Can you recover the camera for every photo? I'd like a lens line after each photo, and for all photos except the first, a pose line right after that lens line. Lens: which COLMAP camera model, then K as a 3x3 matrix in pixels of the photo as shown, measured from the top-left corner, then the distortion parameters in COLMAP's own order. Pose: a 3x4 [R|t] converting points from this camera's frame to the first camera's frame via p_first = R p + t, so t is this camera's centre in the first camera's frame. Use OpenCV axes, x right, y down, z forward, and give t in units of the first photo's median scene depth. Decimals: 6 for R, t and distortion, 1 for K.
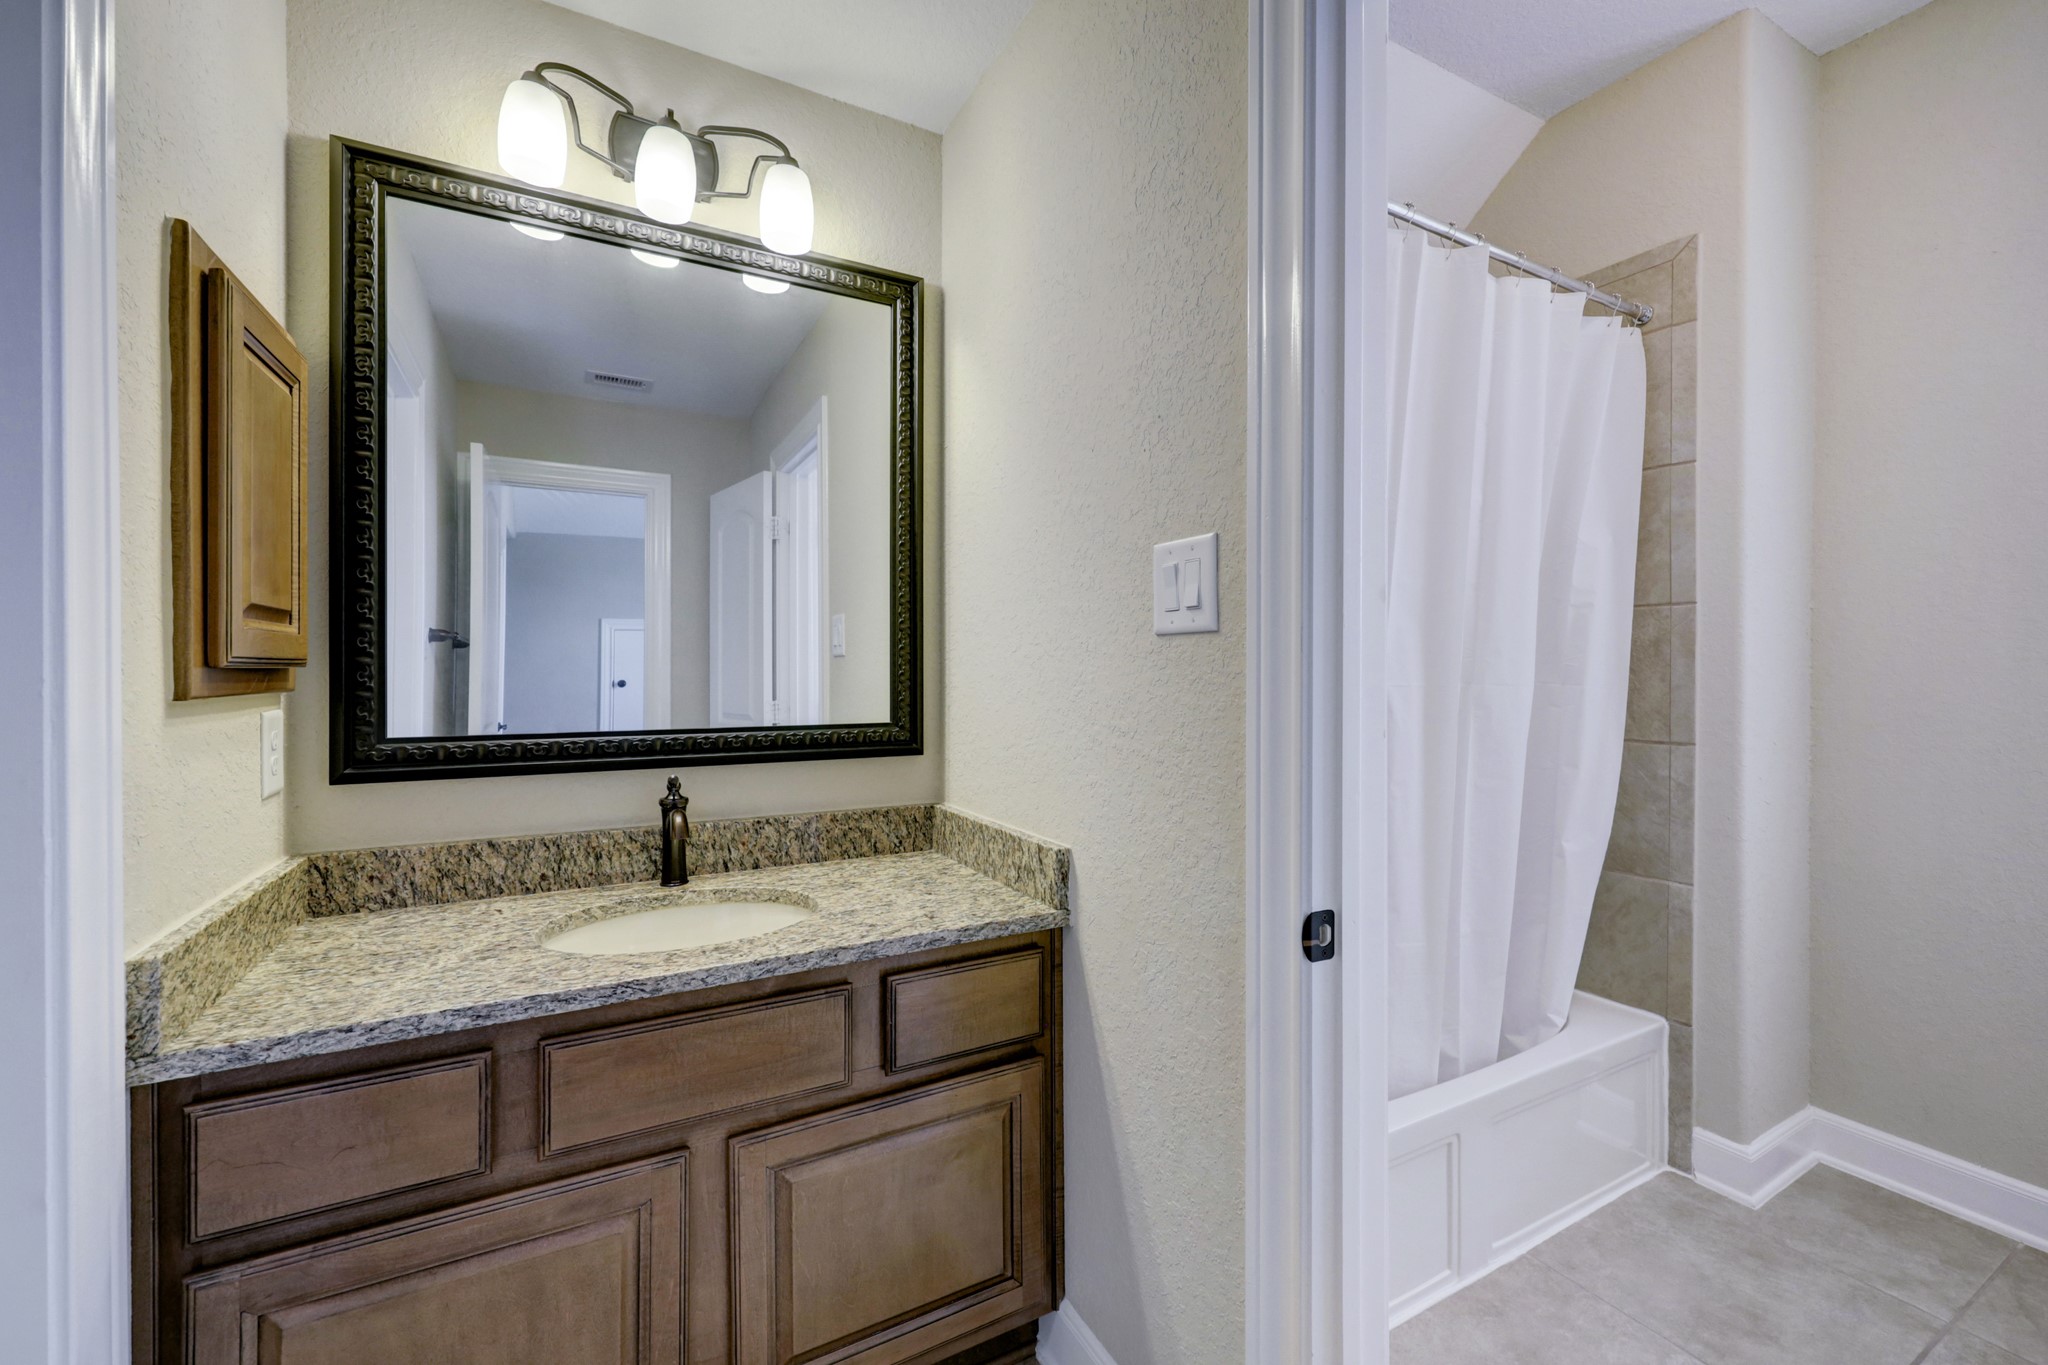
lens RADIAL K [[835.2, 0, 1034.2], [0, 835.2, 667.4], [0, 0, 1]] dist [-0.002156, 0.000048]
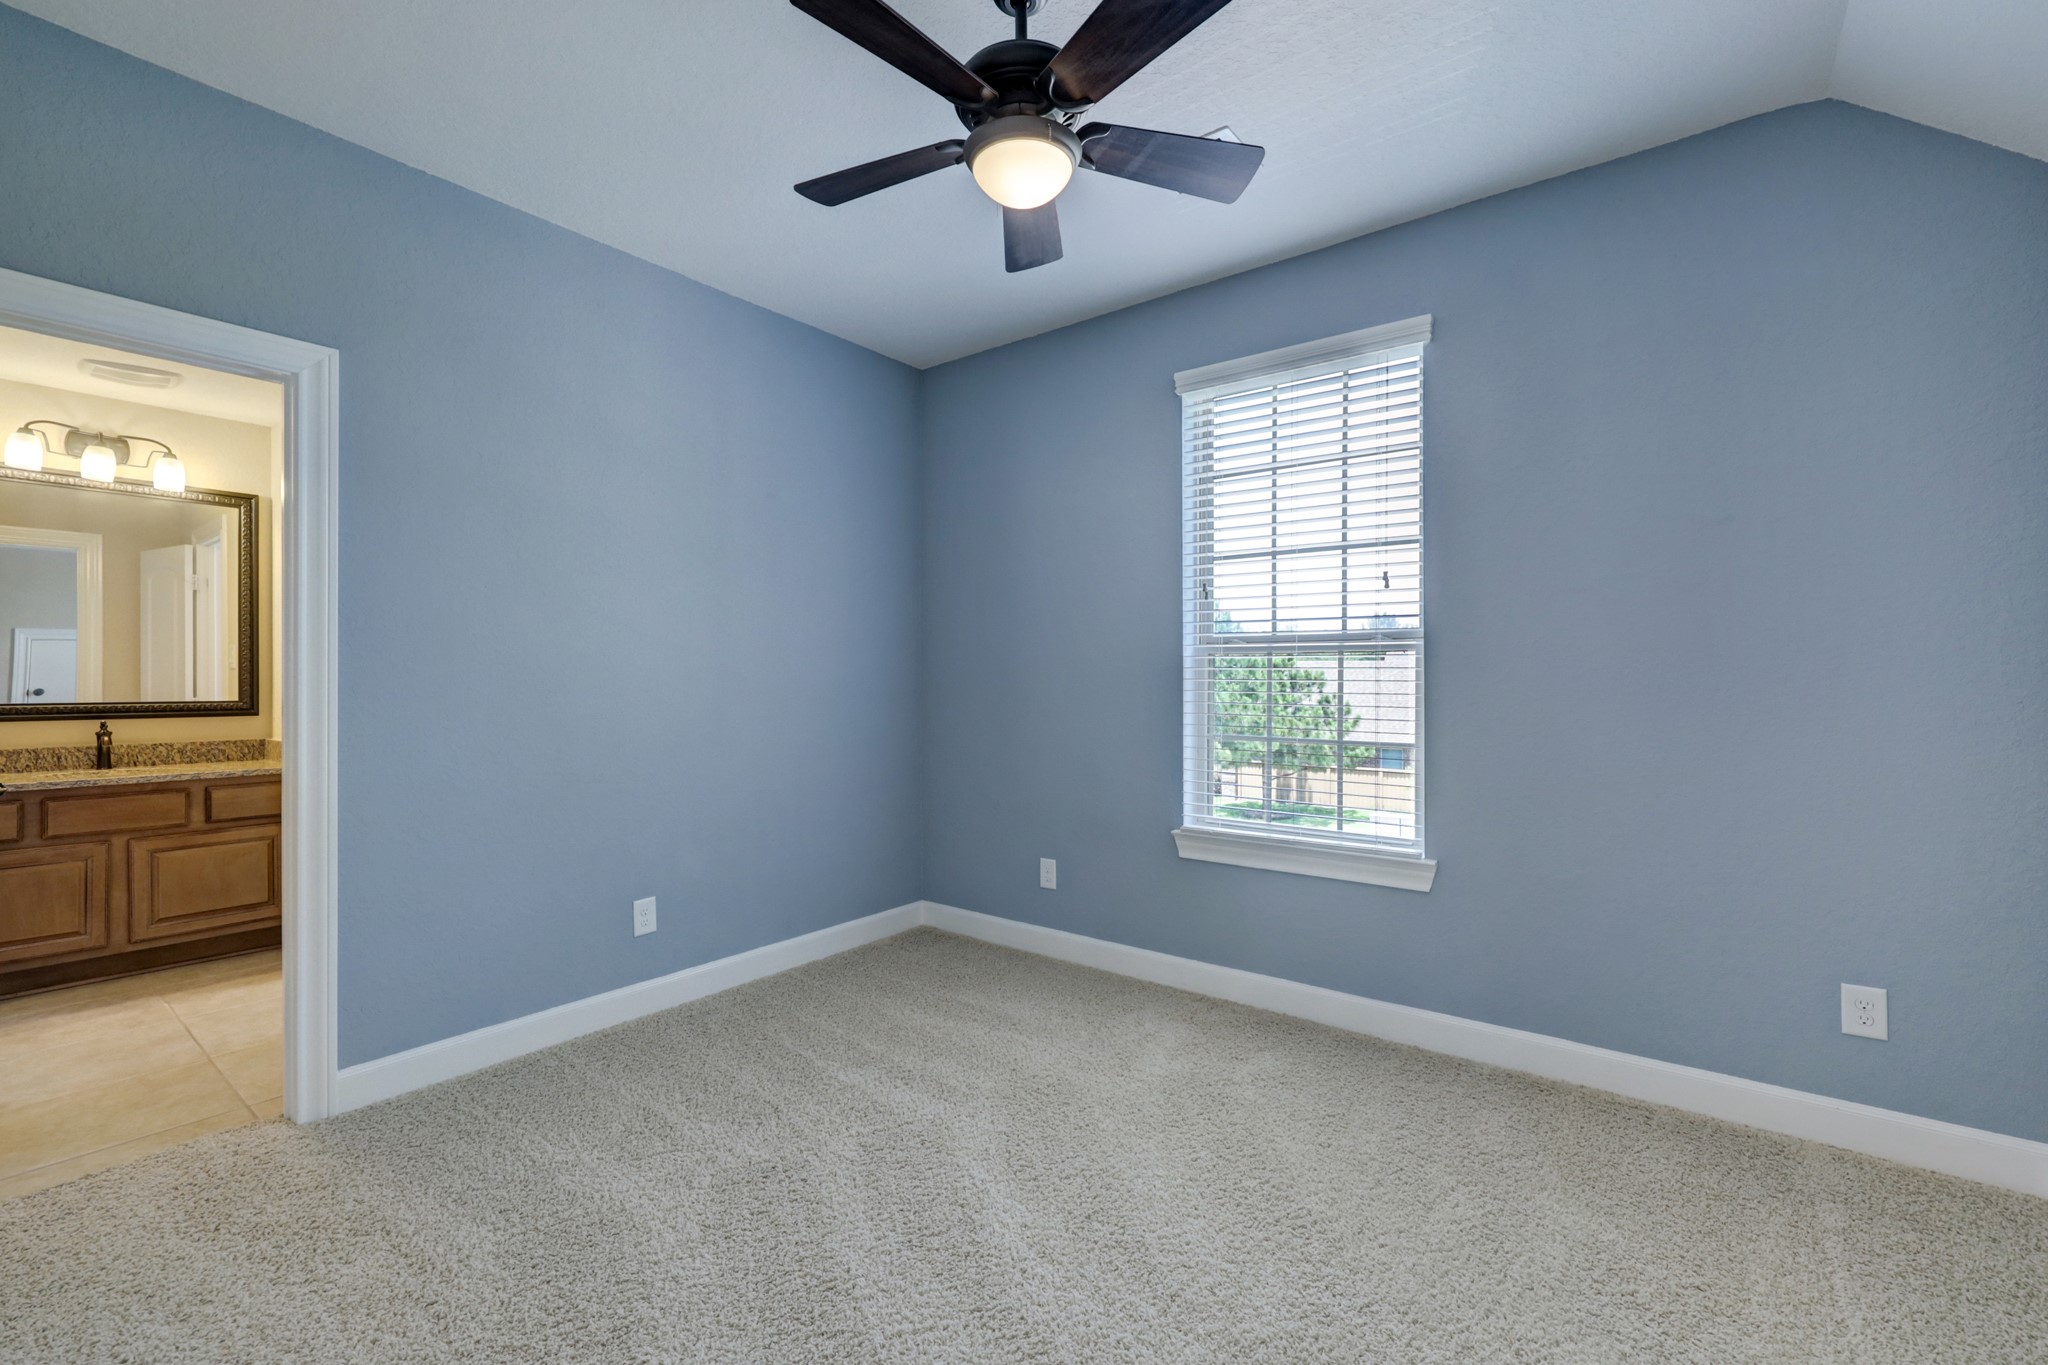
lens RADIAL K [[861.2, 0, 1017.2], [0, 861.2, 677.3], [0, 0, 1]] dist [0.000303, 0.000694]
pose [[0.920129, -0.001095, 0.391614, 0.960320], [0.000703, 0.999999, 0.001143, 0.005247], [-0.391615, -0.000776, 0.920129, -2.186077]]
